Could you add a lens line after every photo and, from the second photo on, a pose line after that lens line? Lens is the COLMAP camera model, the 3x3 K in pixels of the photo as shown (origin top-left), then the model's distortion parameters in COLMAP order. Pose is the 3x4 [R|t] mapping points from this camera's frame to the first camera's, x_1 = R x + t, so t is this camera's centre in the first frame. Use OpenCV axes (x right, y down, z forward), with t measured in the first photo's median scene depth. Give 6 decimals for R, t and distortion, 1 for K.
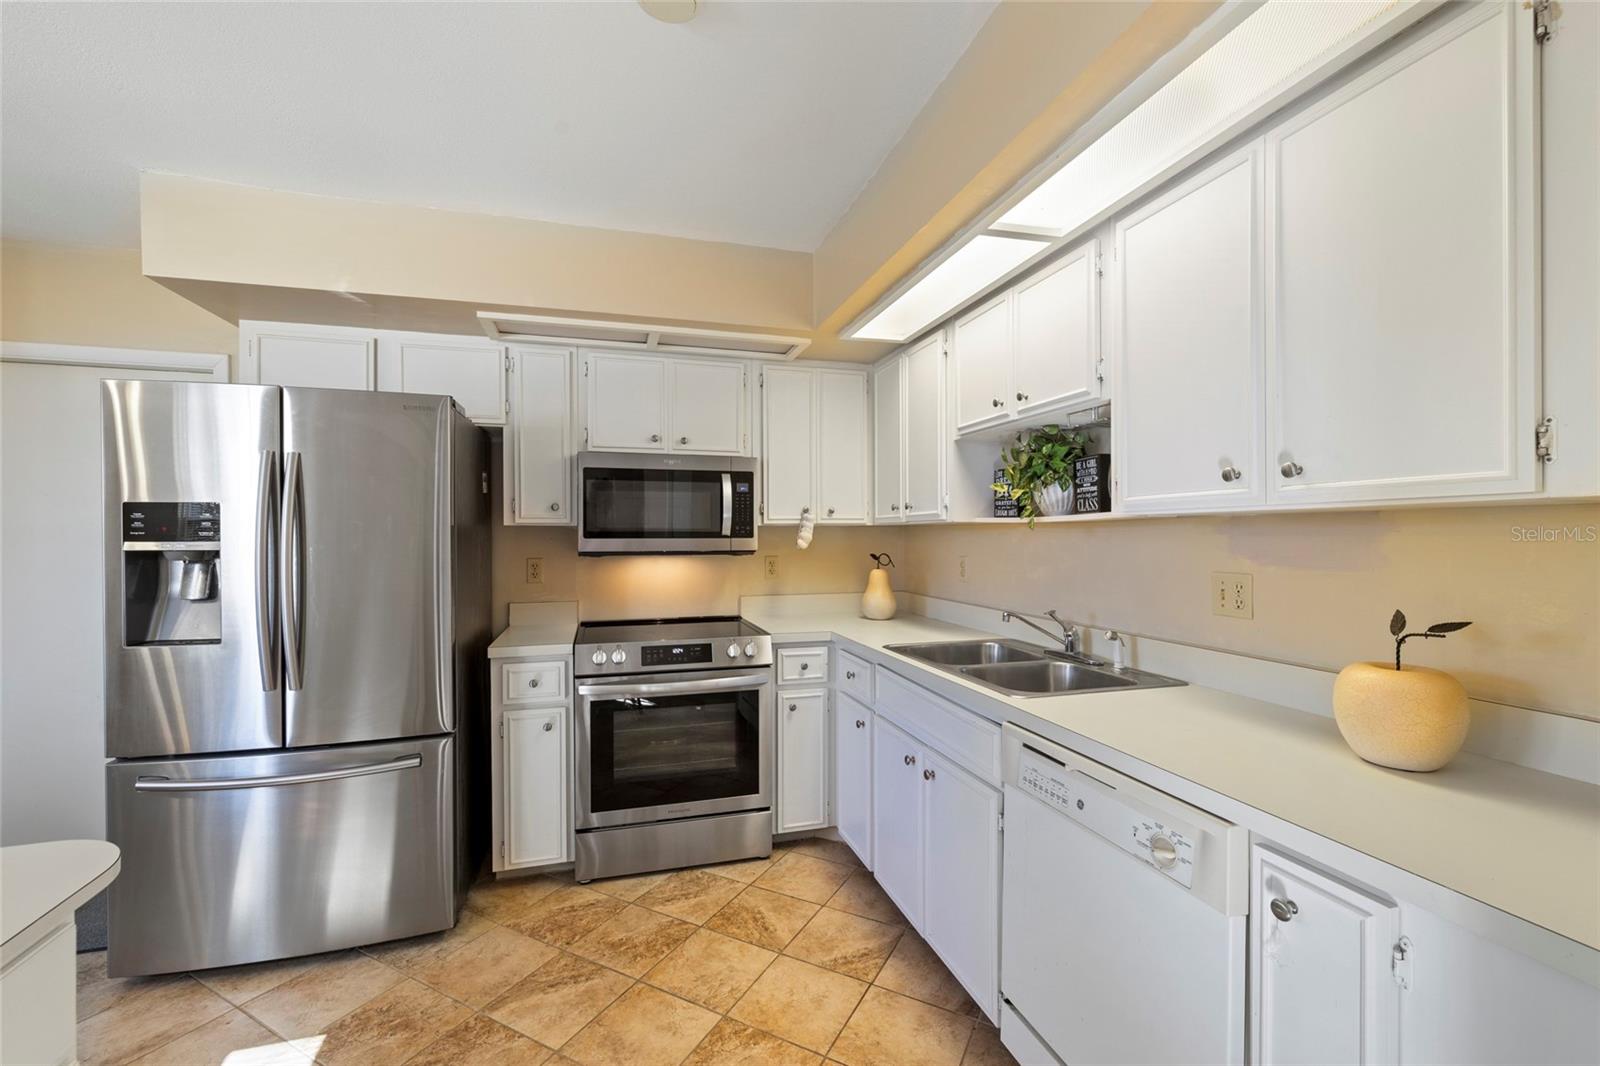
lens RADIAL K [[671.9, 0, 801.0], [0, 671.9, 532.0], [0, 0, 1]] dist [-0.003609, 0.000634]
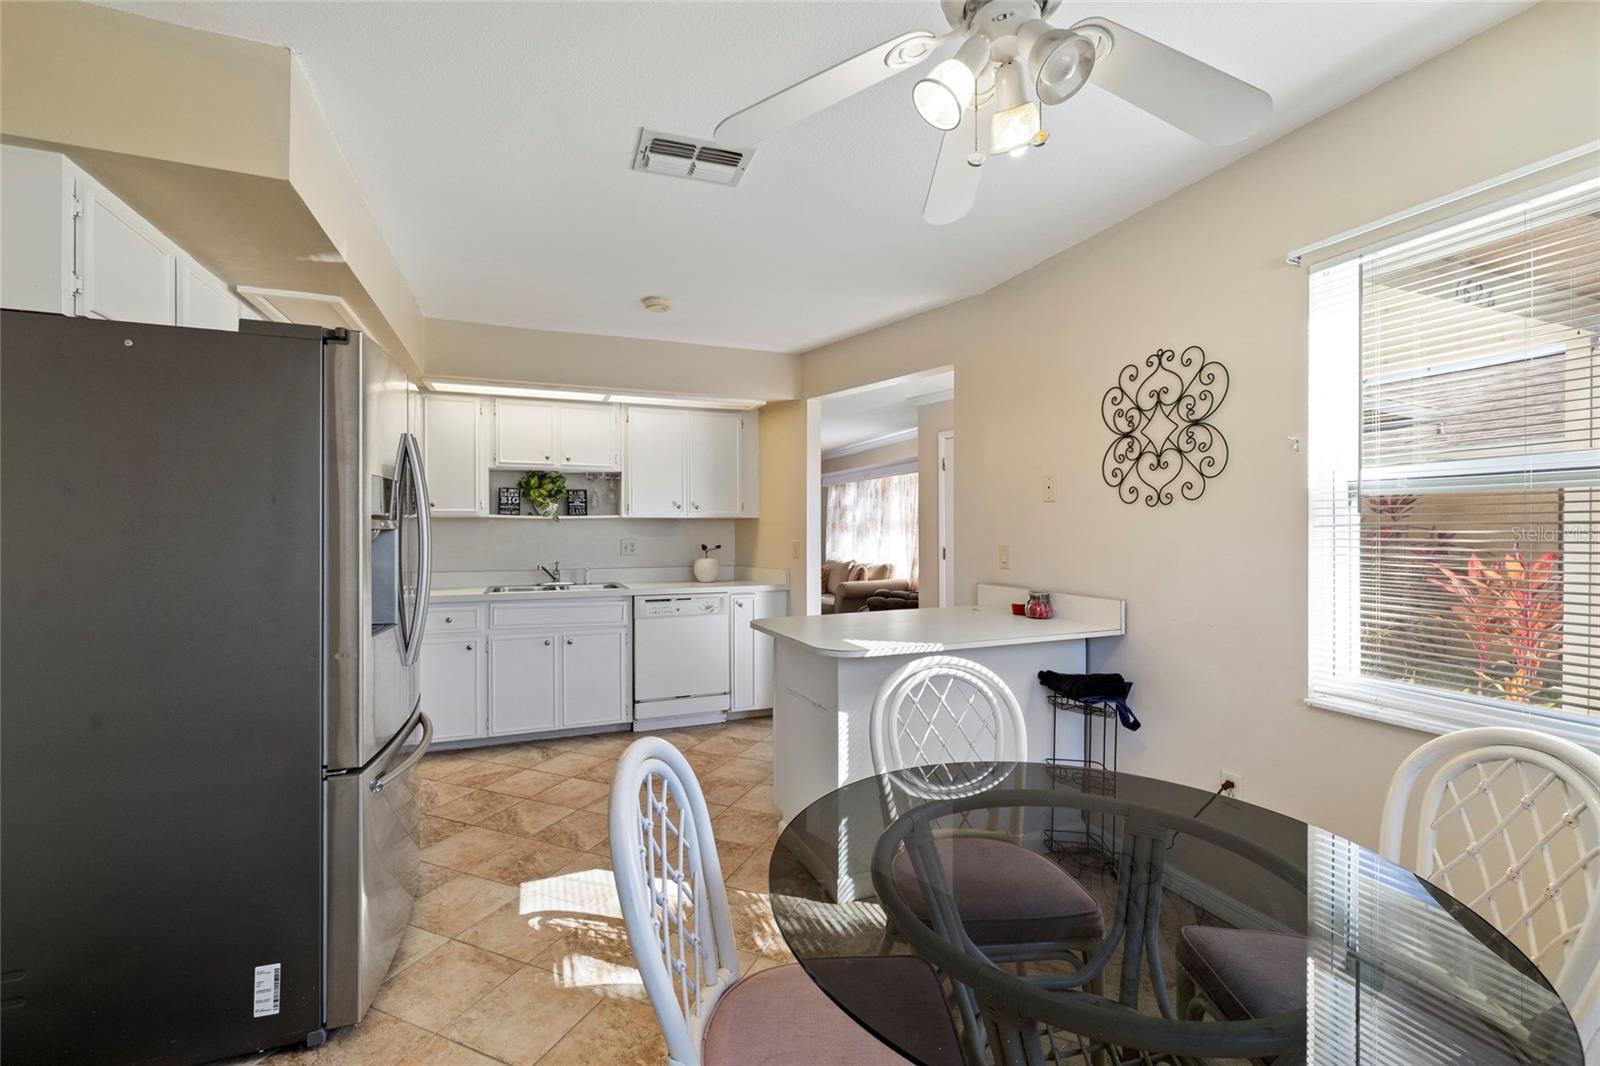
lens RADIAL K [[671.9, 0, 795.2], [0, 671.9, 533.7], [0, 0, 1]] dist [-0.003609, 0.000634]
pose [[-0.088429, -0.001582, 0.996081, -1.870221], [-0.001979, 0.999997, 0.001413, 0.027724], [-0.996081, -0.001846, -0.088432, 0.493251]]
